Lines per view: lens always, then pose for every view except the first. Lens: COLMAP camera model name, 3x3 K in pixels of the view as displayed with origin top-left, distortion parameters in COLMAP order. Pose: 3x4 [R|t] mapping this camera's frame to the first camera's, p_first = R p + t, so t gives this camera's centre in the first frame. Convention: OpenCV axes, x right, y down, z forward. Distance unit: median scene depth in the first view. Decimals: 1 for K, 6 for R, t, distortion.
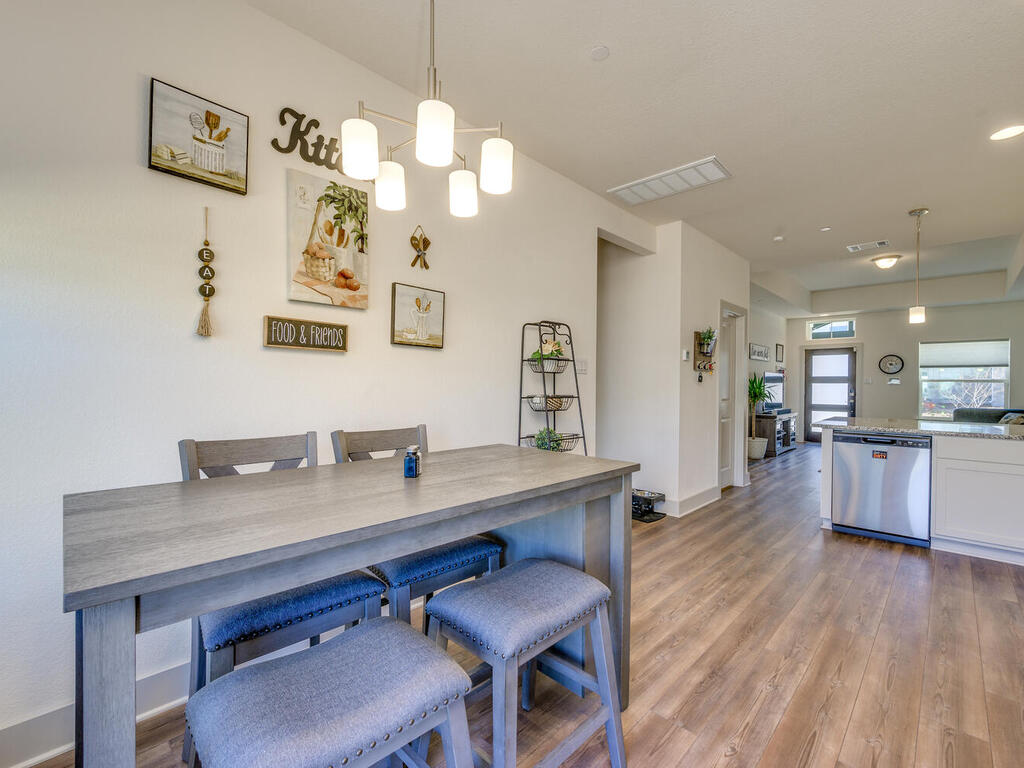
lens RADIAL K [[456.4, 0, 513.5], [0, 456.4, 388.0], [0, 0, 1]] dist [0.000674, -0.000623]
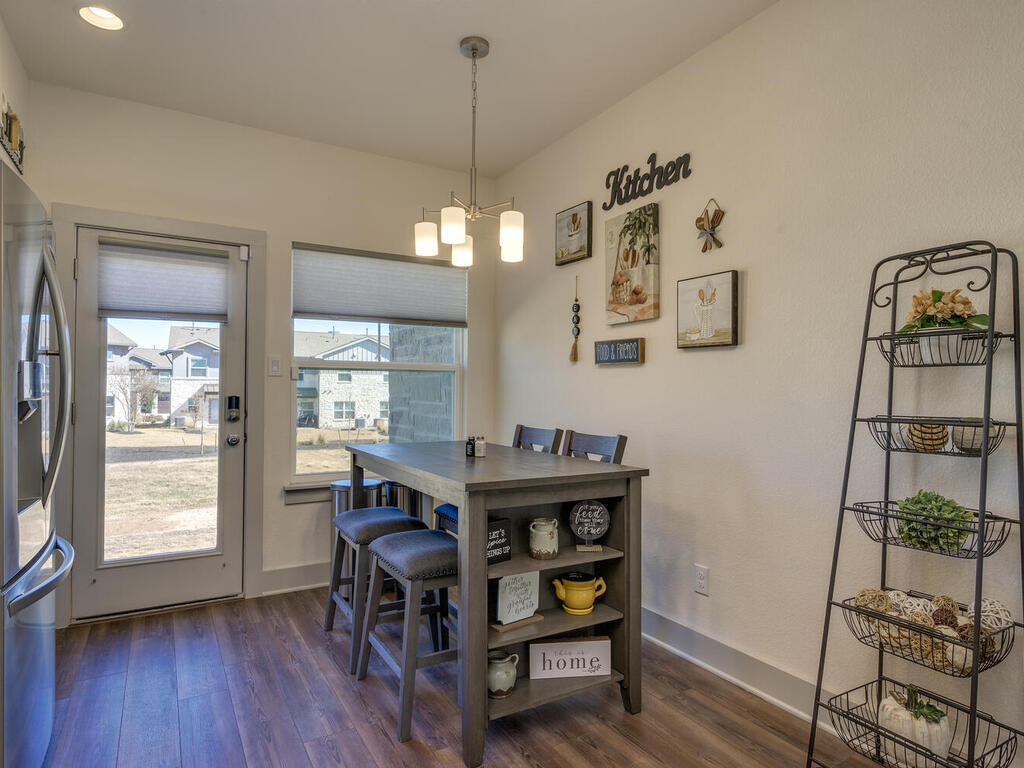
lens RADIAL K [[592.2, 0, 512.0], [0, 592.2, 384.0], [0, 0, 1]] dist [0.000271, 0.000638]
pose [[-0.260650, -0.025209, -0.965104, 1.010621], [-0.016254, 0.999632, -0.021721, 0.003504], [0.965296, 0.010025, -0.260964, 1.053342]]
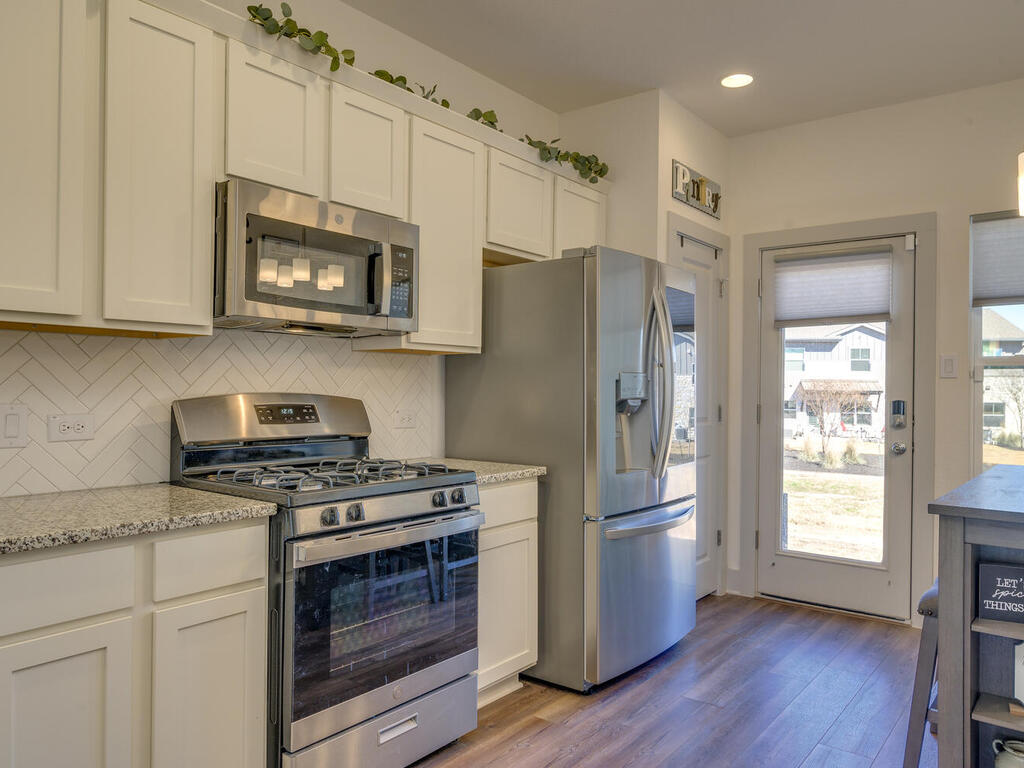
lens RADIAL K [[738.0, 0, 512.0], [0, 738.0, 384.0], [0, 0, 1]] dist [-0.002325, -0.003967]
pose [[-0.994777, -0.021317, -0.099825, 0.802816], [-0.021310, 0.999772, -0.001138, -0.005046], [0.099826, 0.000995, -0.995004, 1.603910]]
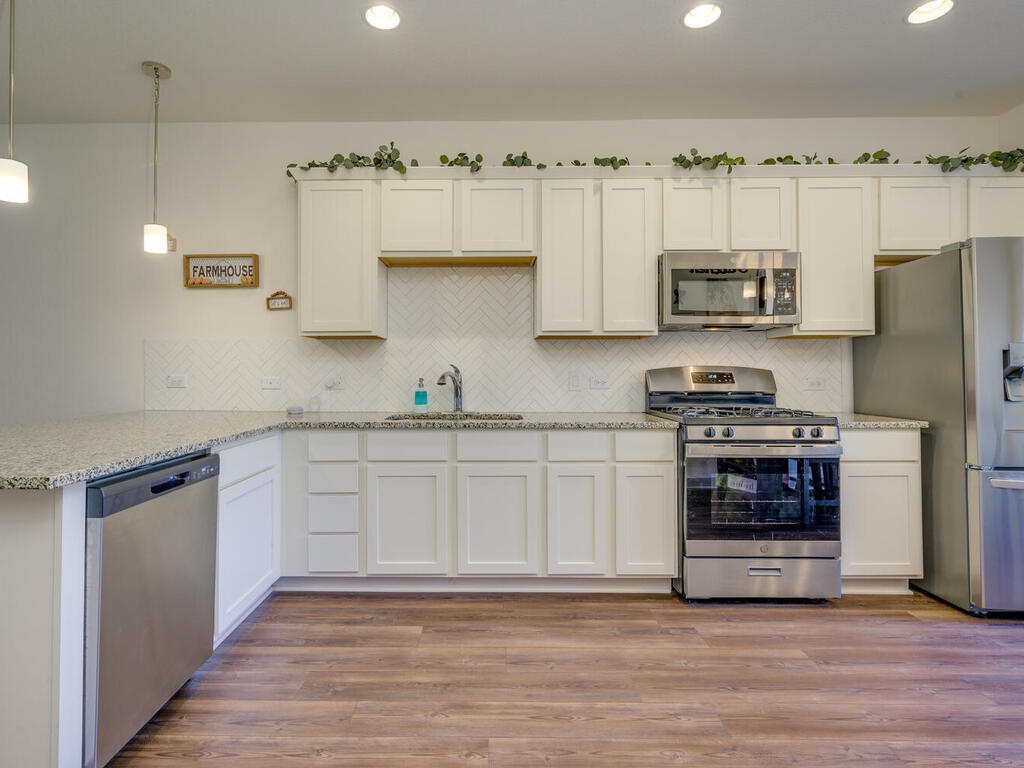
lens RADIAL K [[520.9, 0, 485.5], [0, 520.9, 364.3], [0, 0, 1]] dist [0.000239, 0.000150]
pose [[-0.681082, 0.002489, 0.732203, 0.425278], [-0.001051, 0.999990, -0.004376, 0.018112], [-0.732206, -0.003750, -0.681073, 1.819227]]
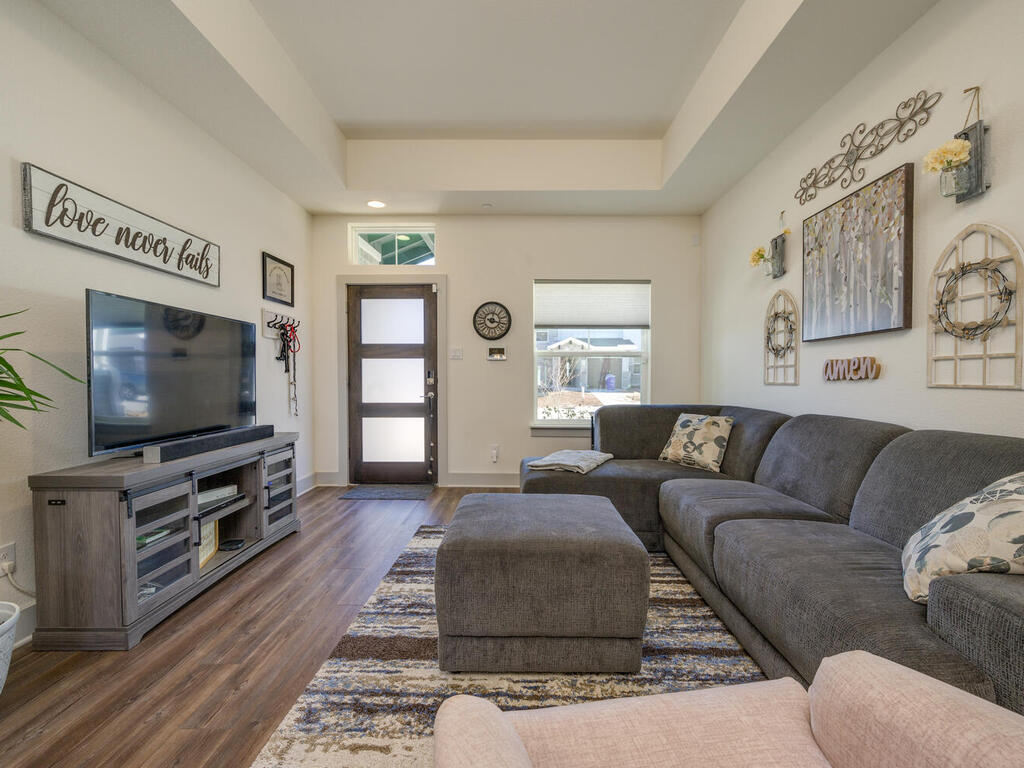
lens RADIAL K [[456.4, 0, 513.5], [0, 456.4, 388.0], [0, 0, 1]] dist [0.000674, -0.000623]
pose [[0.728194, -0.024357, 0.684938, 2.041477], [0.010268, 0.999644, 0.024631, 0.044825], [-0.685294, -0.010904, 0.728185, 2.528904]]
